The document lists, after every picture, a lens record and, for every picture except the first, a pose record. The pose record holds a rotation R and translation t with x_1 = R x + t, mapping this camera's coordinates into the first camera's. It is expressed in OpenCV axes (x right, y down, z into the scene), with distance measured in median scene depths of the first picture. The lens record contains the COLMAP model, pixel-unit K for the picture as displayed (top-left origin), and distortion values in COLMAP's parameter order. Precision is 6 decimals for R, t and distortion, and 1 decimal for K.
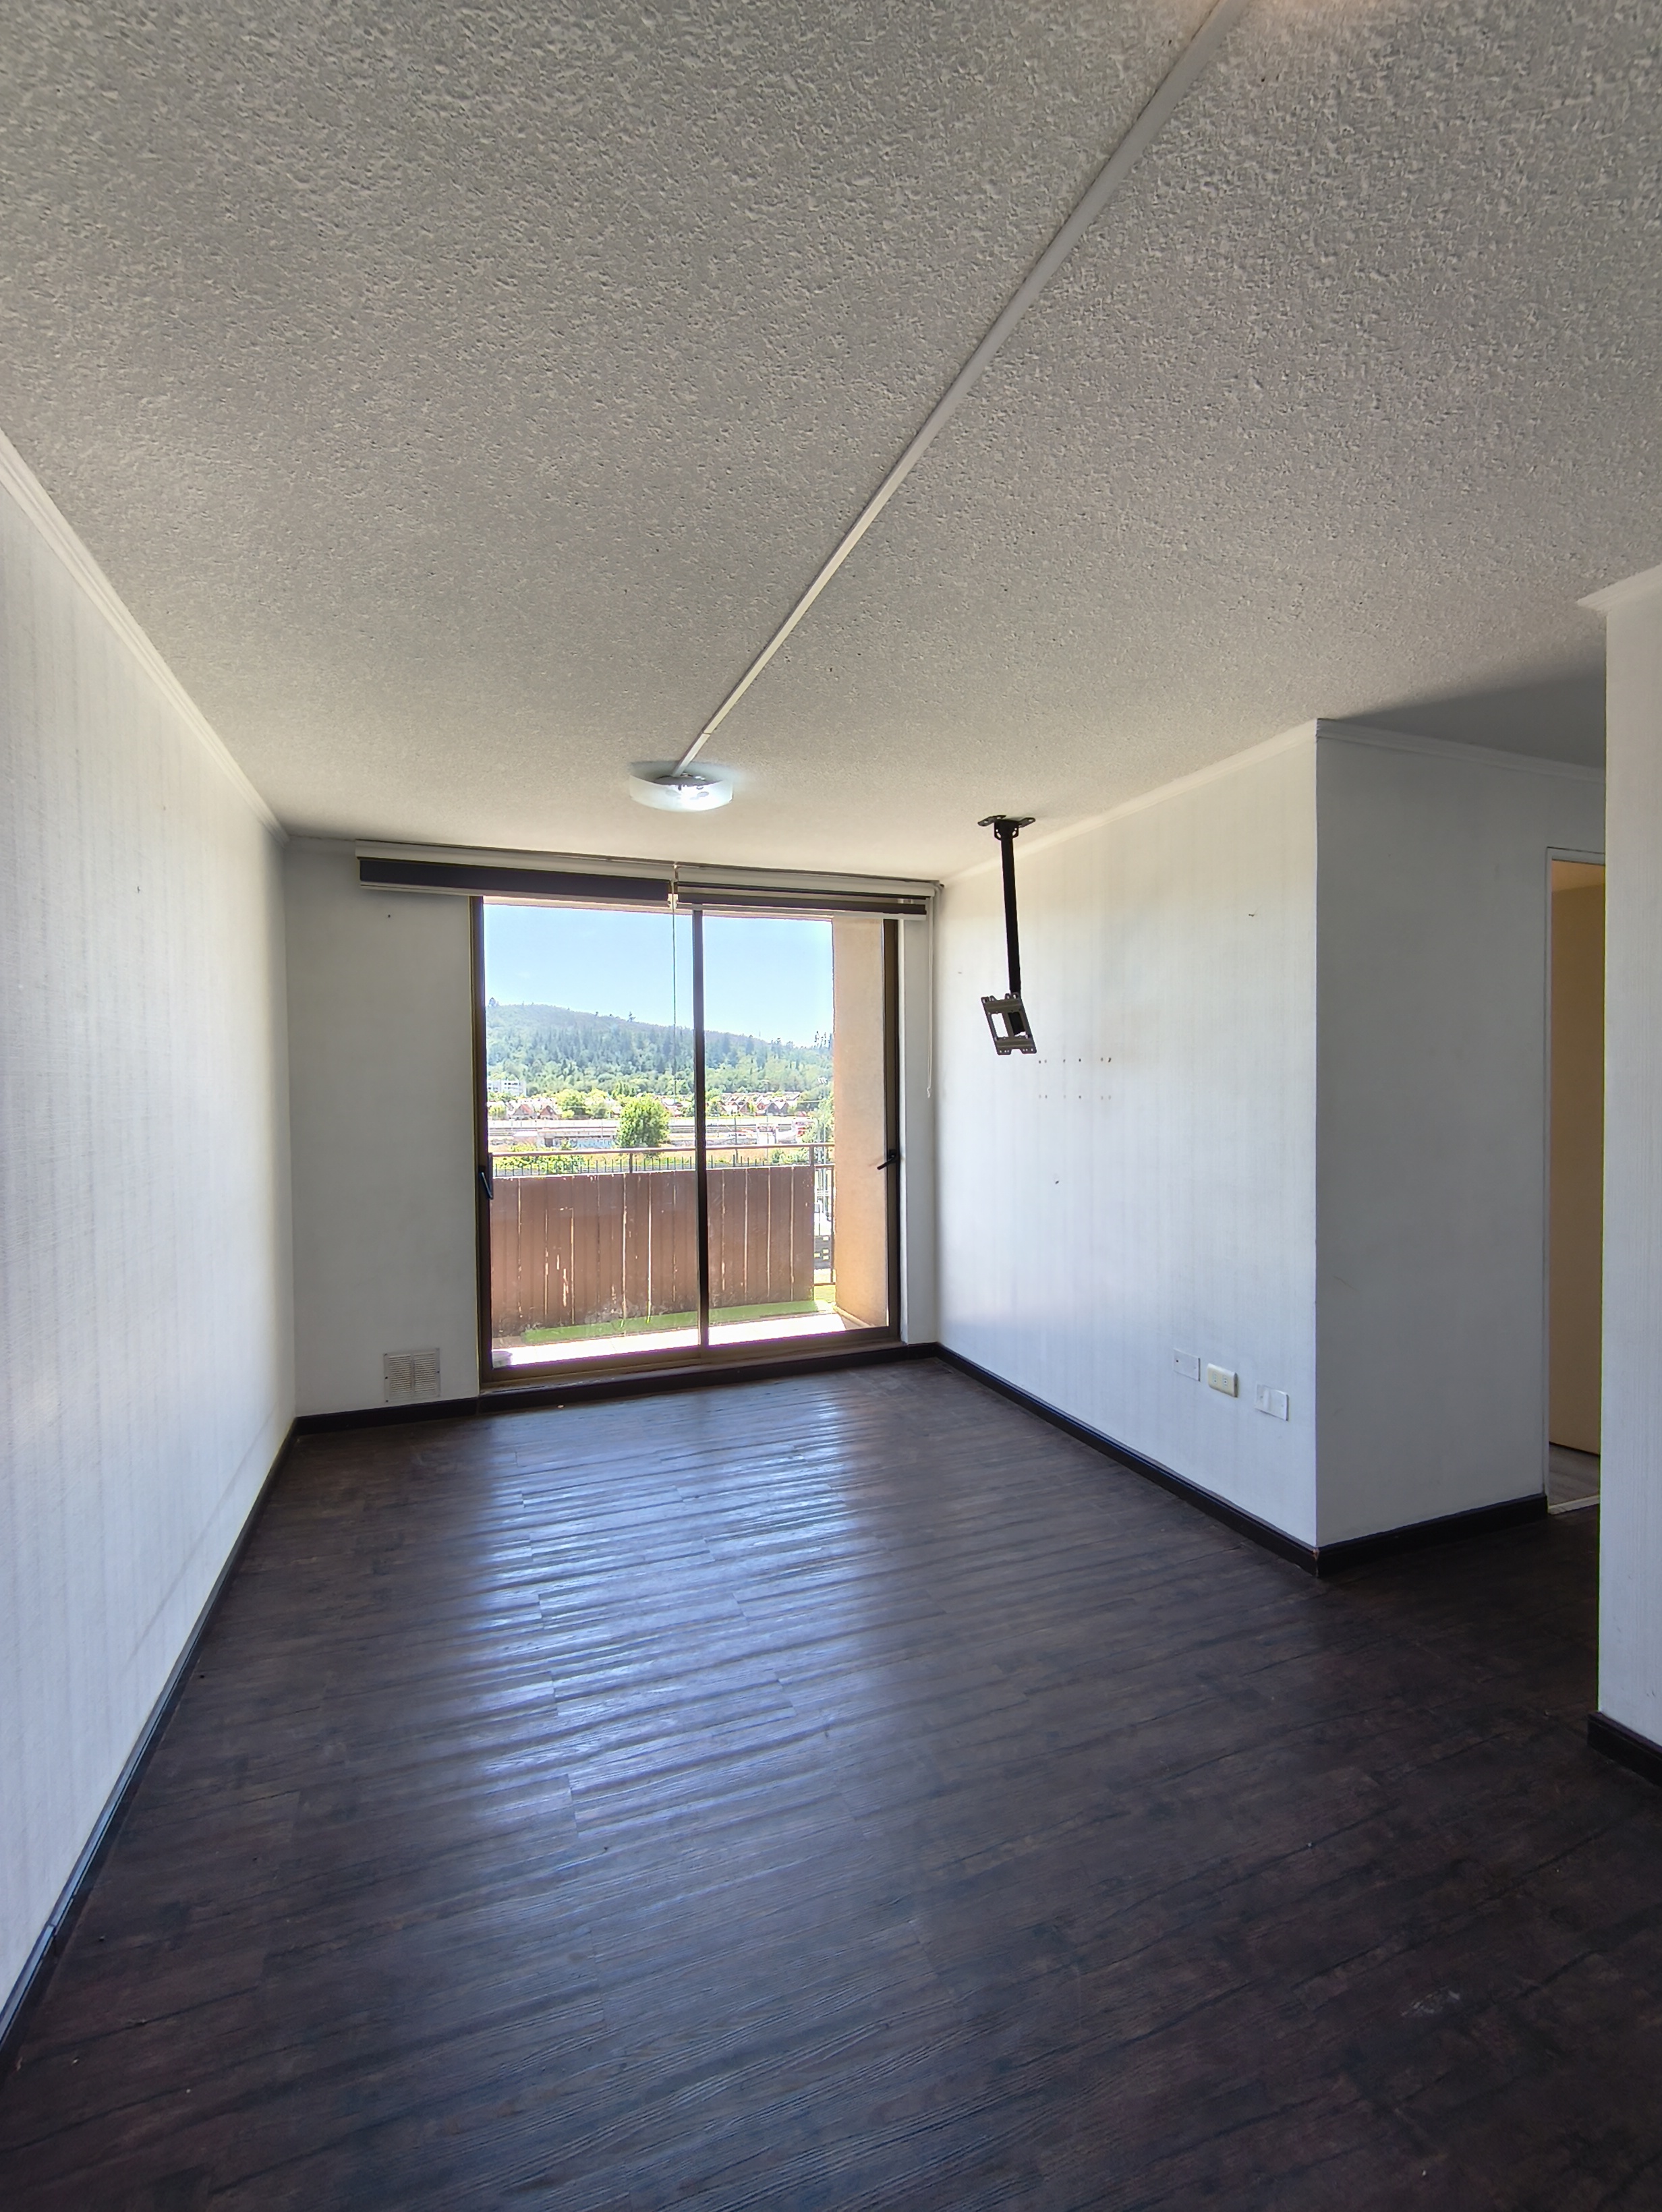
lens RADIAL K [[998.6, 0, 841.8], [0, 998.6, 1107.0], [0, 0, 1]] dist [-0.008225, 0.004375]
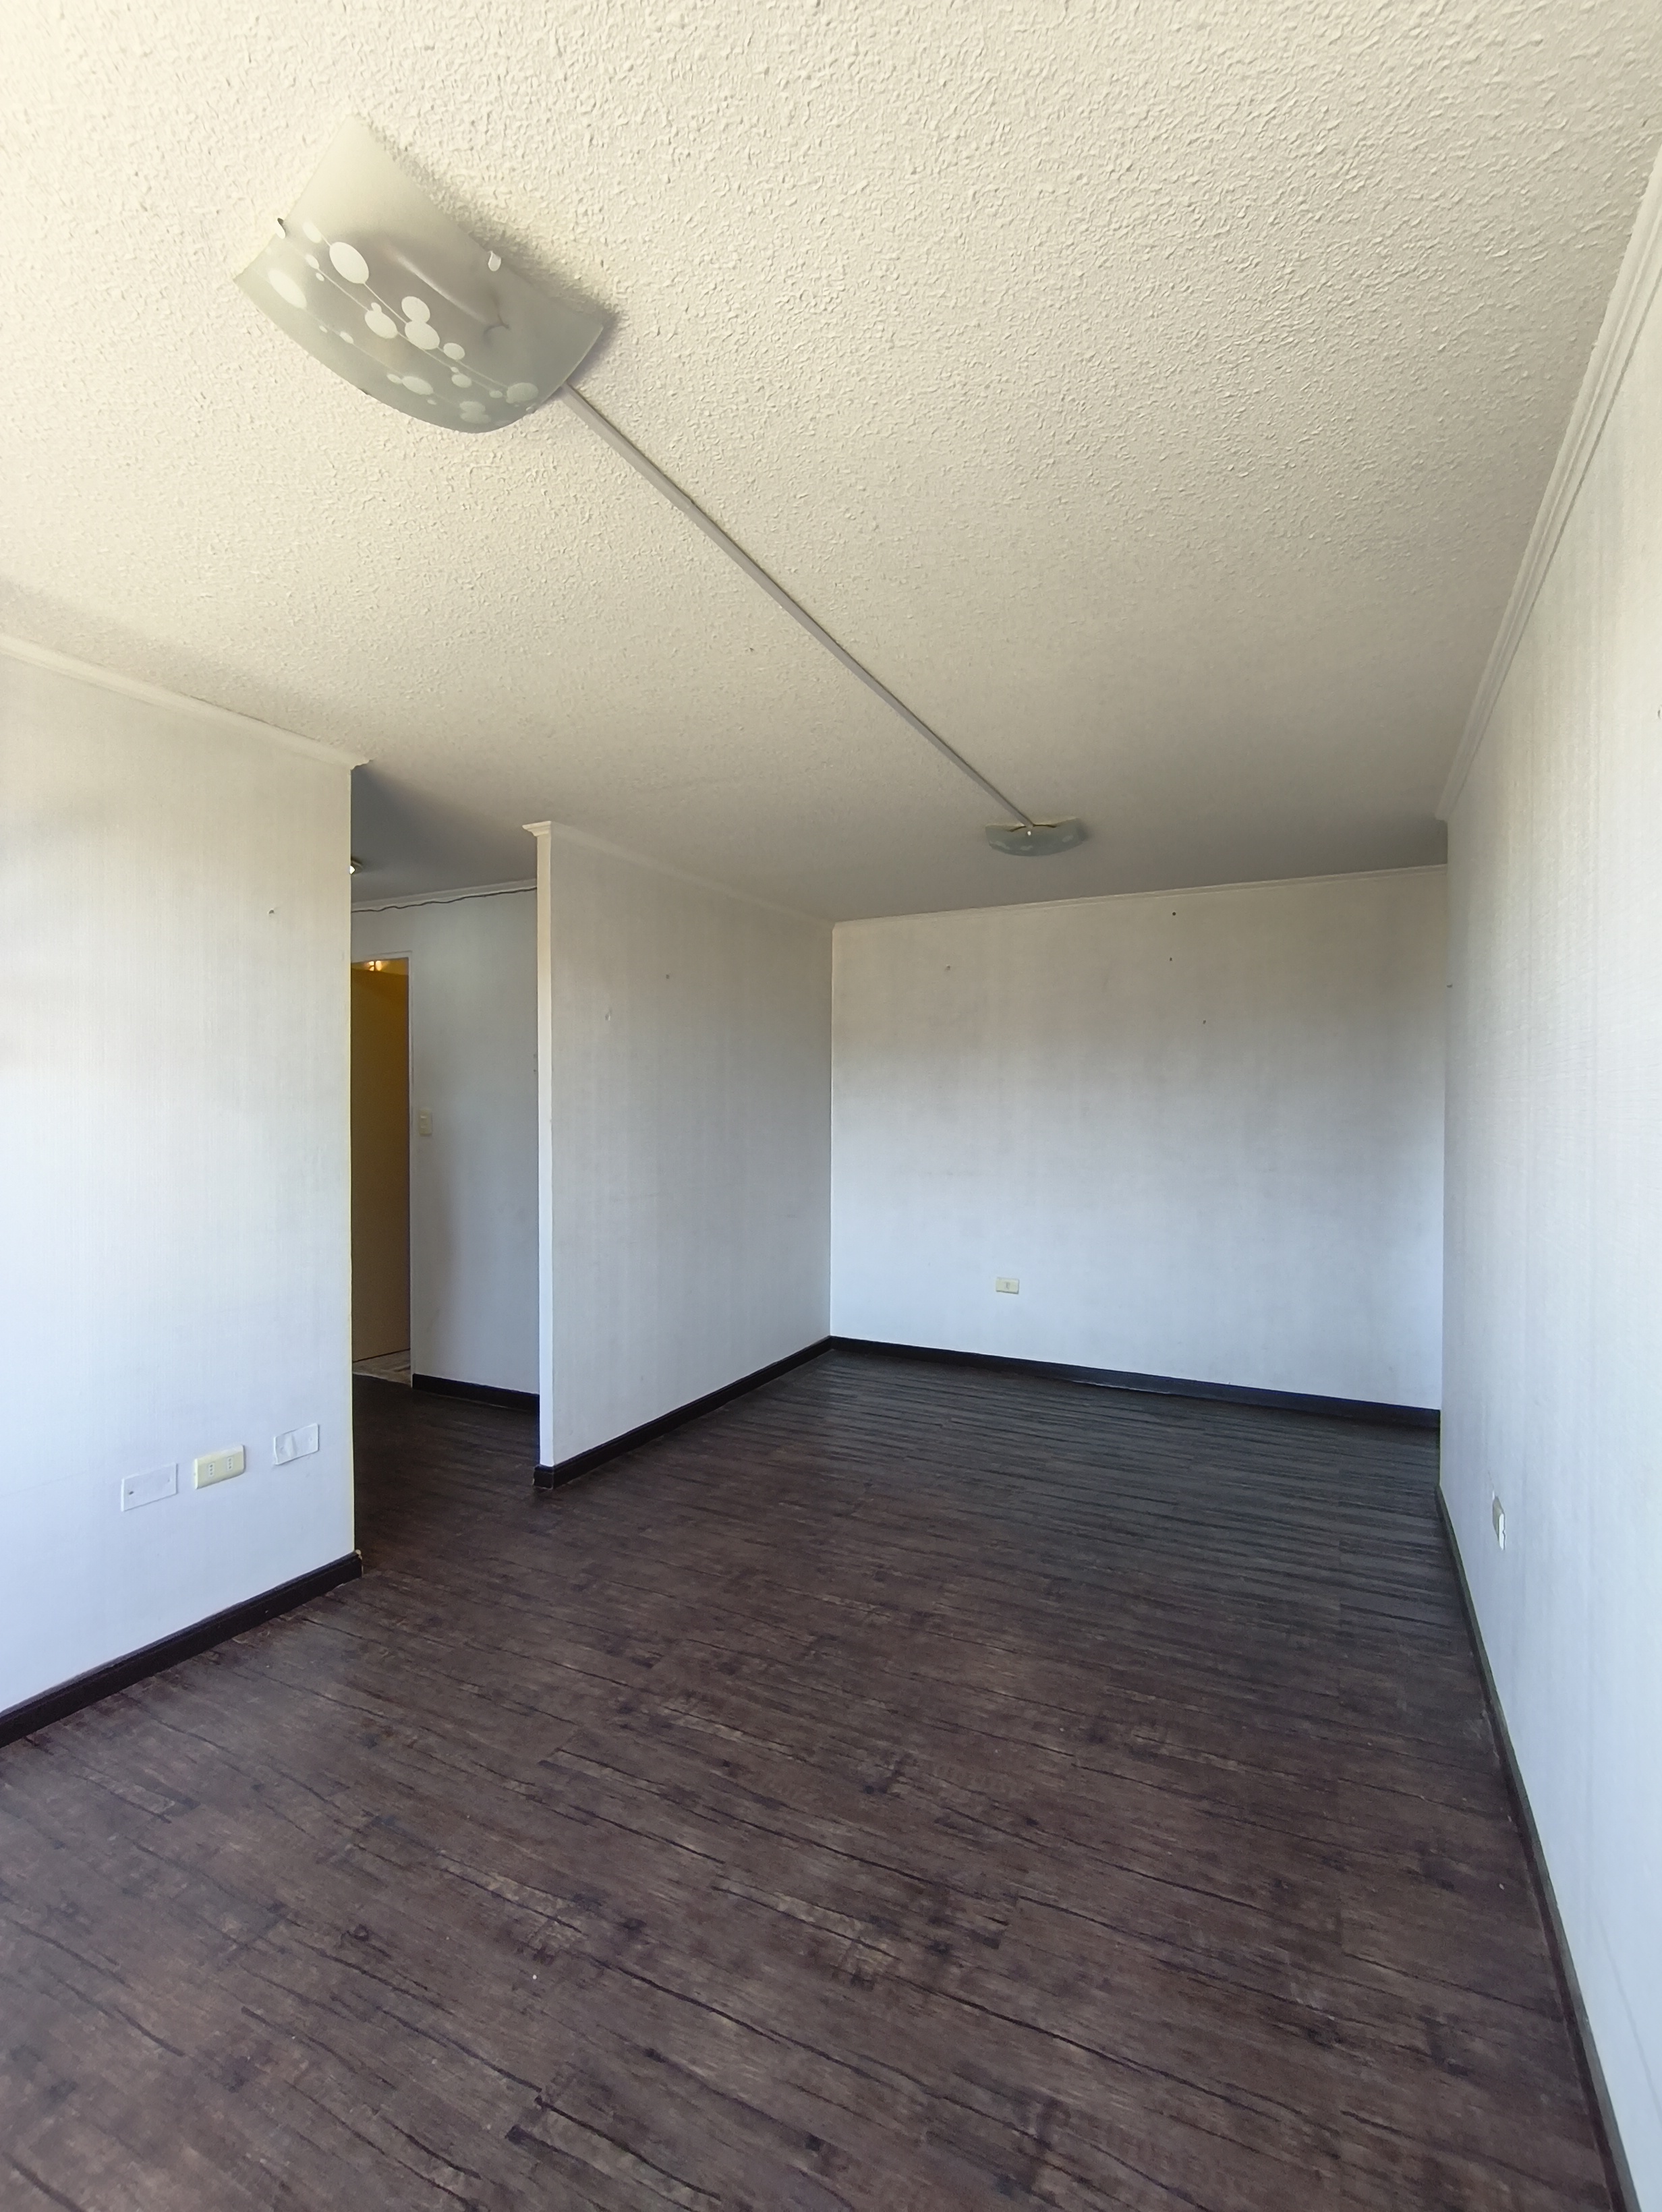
lens RADIAL K [[998.6, 0, 840.8], [0, 998.6, 1113.6], [0, 0, 1]] dist [-0.008225, 0.004375]
pose [[-0.673712, -0.001557, 0.738992, -0.499197], [0.024705, 0.999391, 0.024628, -0.016952], [-0.738581, 0.034849, -0.673264, 1.050417]]
